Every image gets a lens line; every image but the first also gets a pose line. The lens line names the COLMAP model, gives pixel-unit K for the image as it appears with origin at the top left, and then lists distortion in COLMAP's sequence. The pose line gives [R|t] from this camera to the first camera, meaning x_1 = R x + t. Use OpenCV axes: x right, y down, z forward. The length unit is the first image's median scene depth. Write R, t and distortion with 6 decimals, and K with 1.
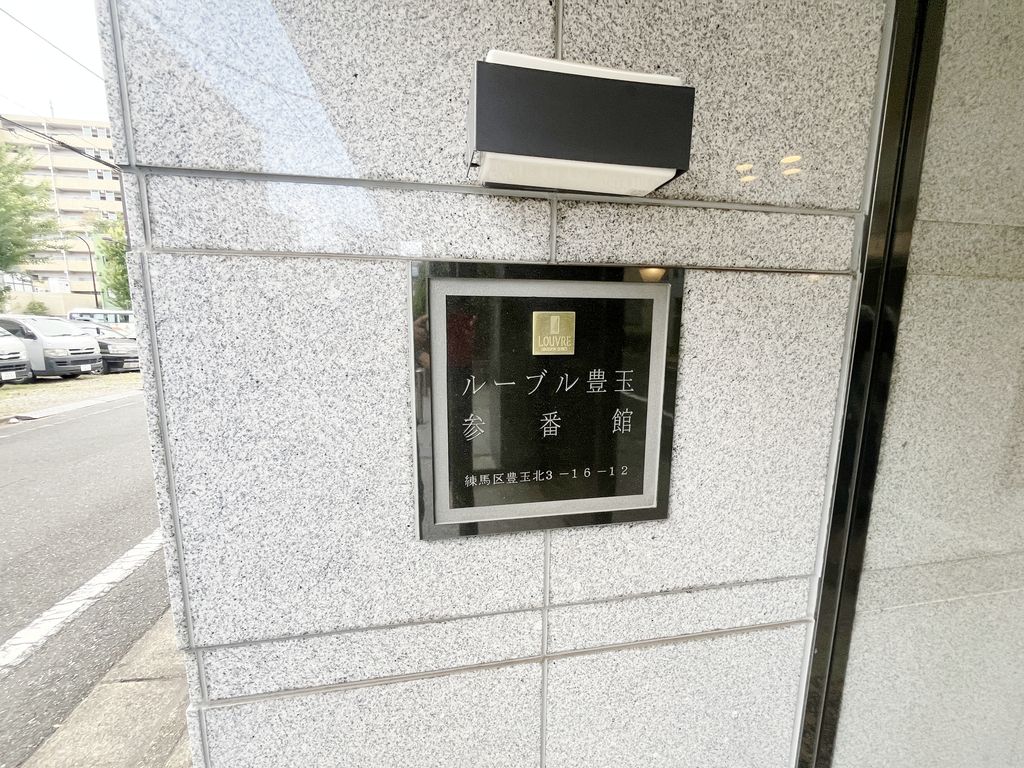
lens RADIAL K [[414.1, 0, 512.0], [0, 414.1, 384.0], [0, 0, 1]] dist [-0.001979, -0.000535]
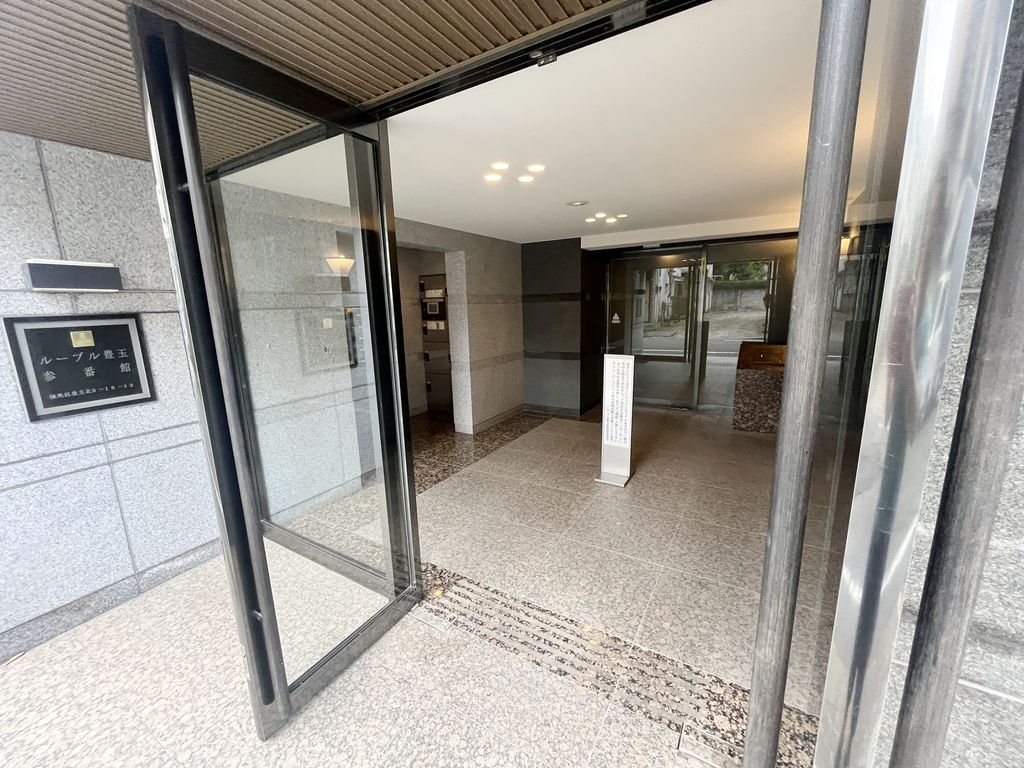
lens RADIAL K [[414.1, 0, 512.0], [0, 414.1, 384.0], [0, 0, 1]] dist [-0.001979, -0.000535]
pose [[0.655521, -0.172842, 0.735131, -0.095881], [0.153092, 0.983658, 0.094762, 0.334795], [-0.739496, 0.050424, 0.671270, -2.821032]]
